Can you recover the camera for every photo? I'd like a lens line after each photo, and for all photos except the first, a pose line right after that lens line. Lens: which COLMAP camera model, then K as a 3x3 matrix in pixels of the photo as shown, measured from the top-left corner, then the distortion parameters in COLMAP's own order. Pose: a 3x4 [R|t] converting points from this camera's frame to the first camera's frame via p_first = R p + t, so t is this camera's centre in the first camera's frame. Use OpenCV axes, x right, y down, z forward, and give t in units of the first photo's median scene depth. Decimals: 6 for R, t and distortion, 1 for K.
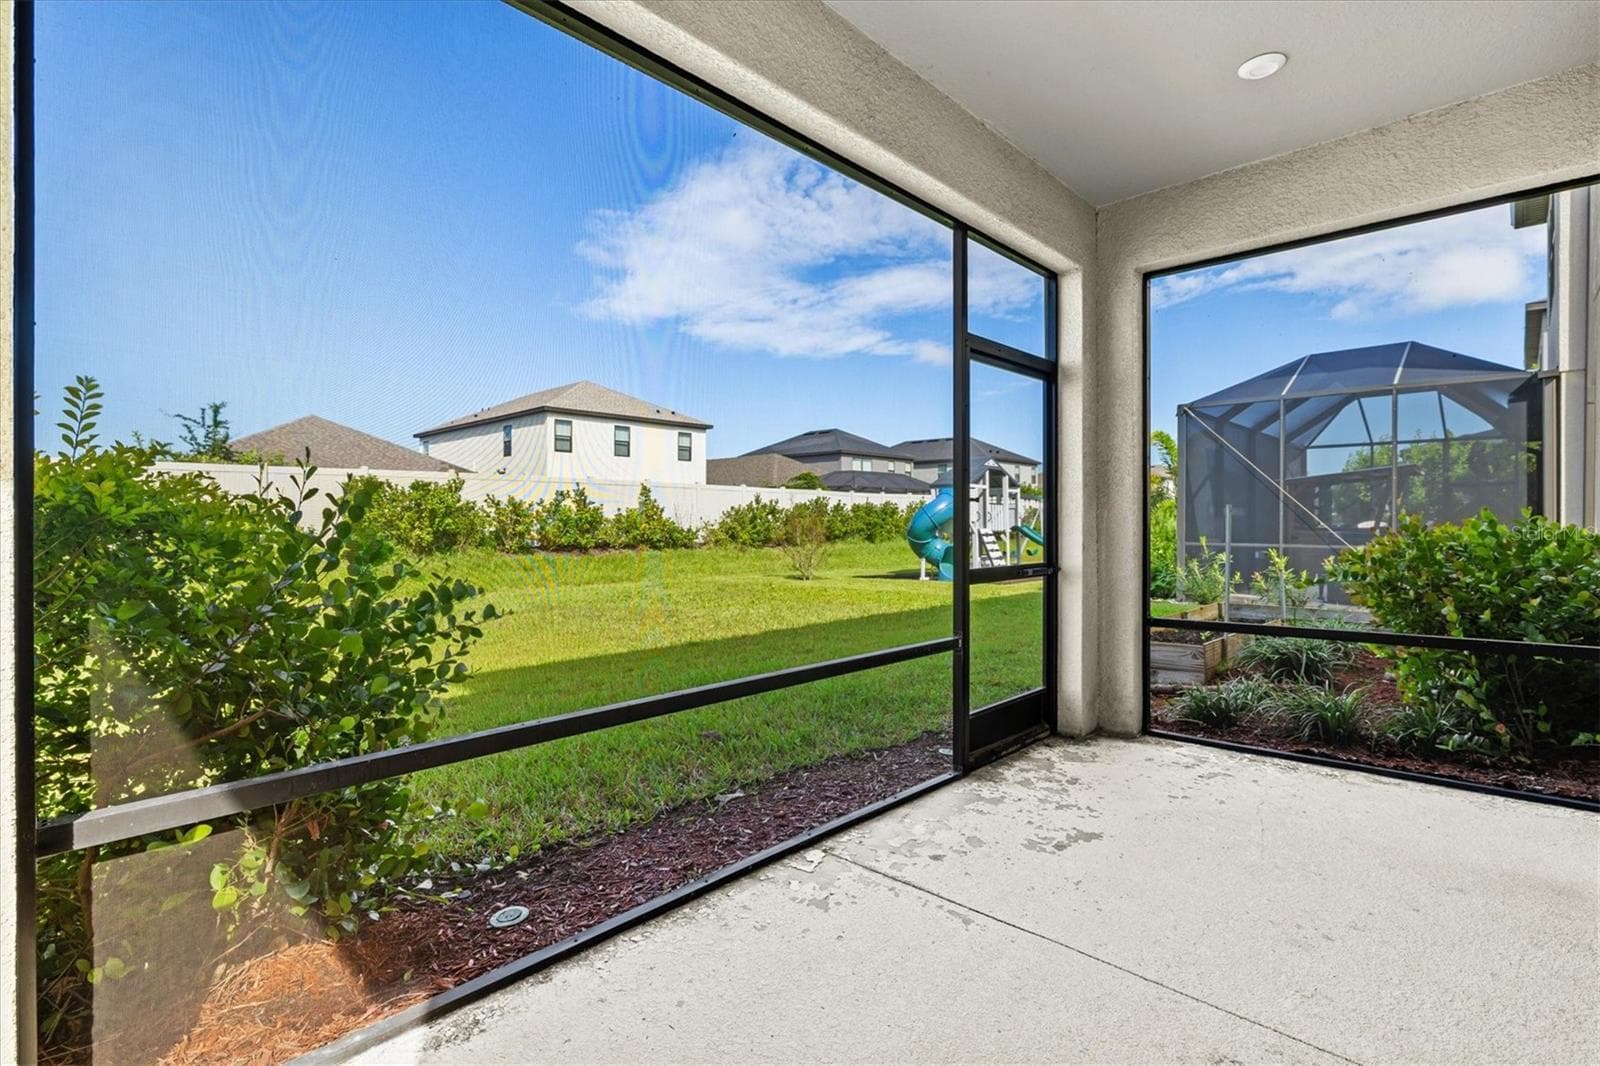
lens RADIAL K [[739.4, 0, 796.2], [0, 739.4, 526.2], [0, 0, 1]] dist [0.001898, 0.000100]
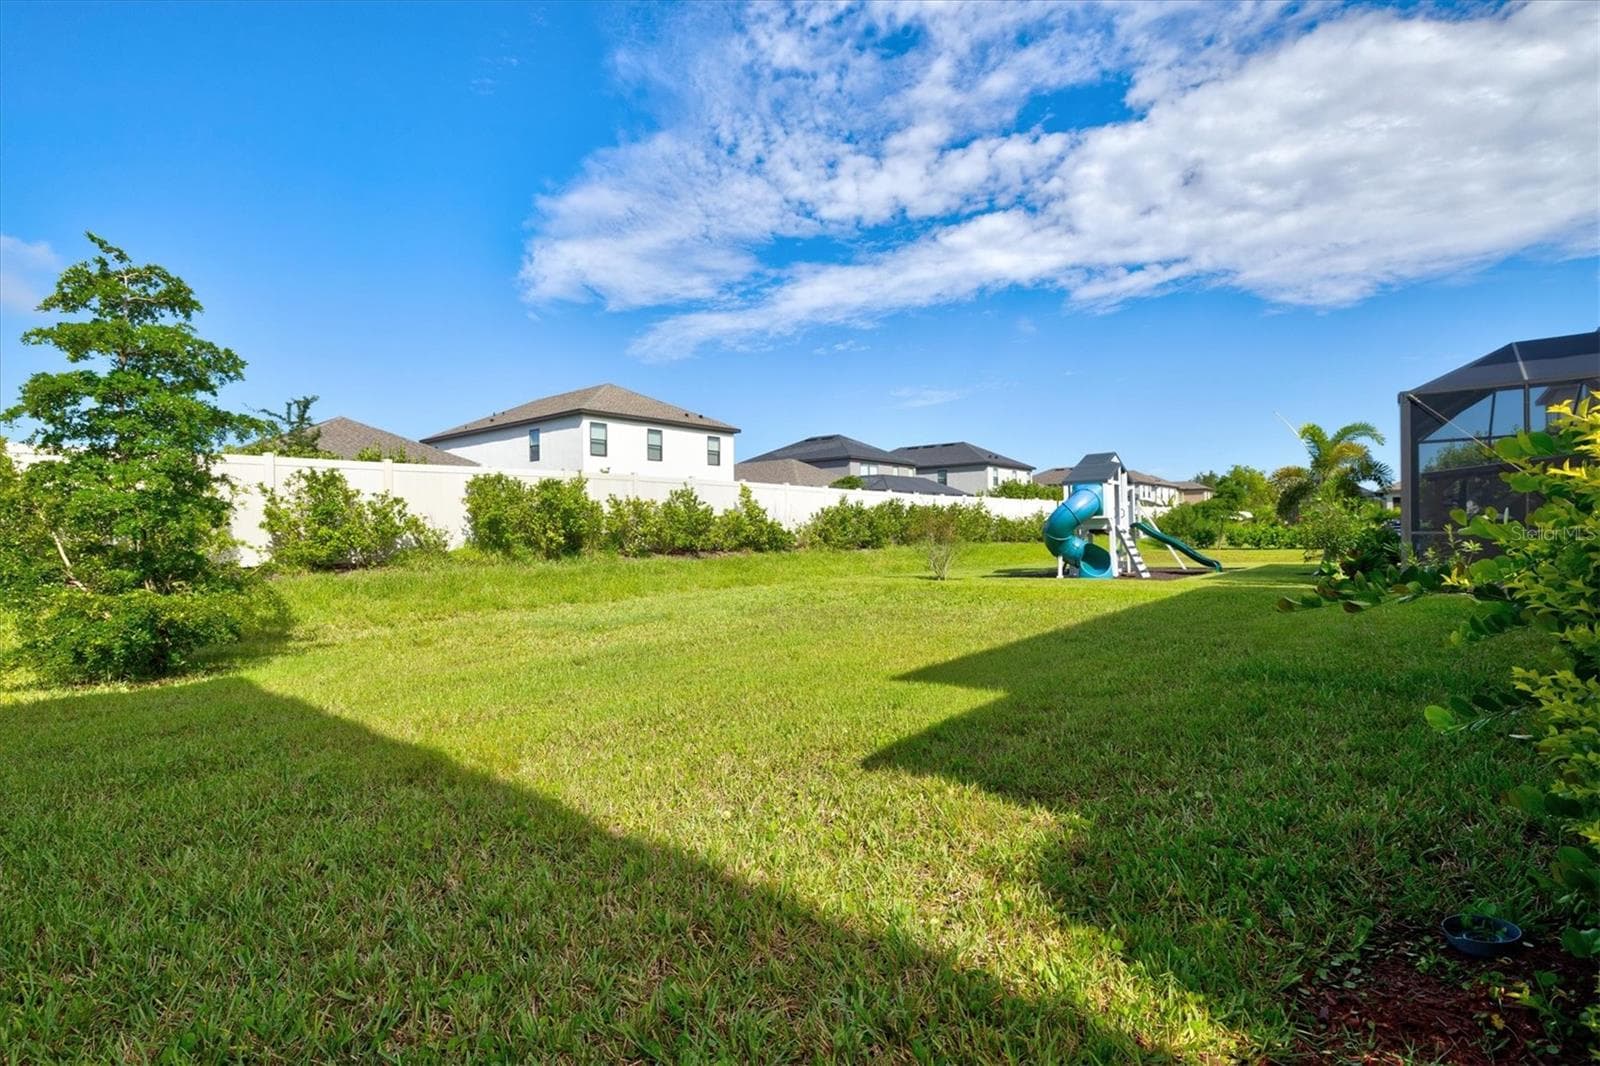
lens RADIAL K [[739.4, 0, 796.2], [0, 739.4, 526.2], [0, 0, 1]] dist [0.001898, 0.000100]
pose [[0.997920, -0.010484, 0.063607, -0.160444], [0.011295, 0.999859, -0.012391, 0.007998], [-0.063468, 0.013084, 0.997898, 0.029754]]
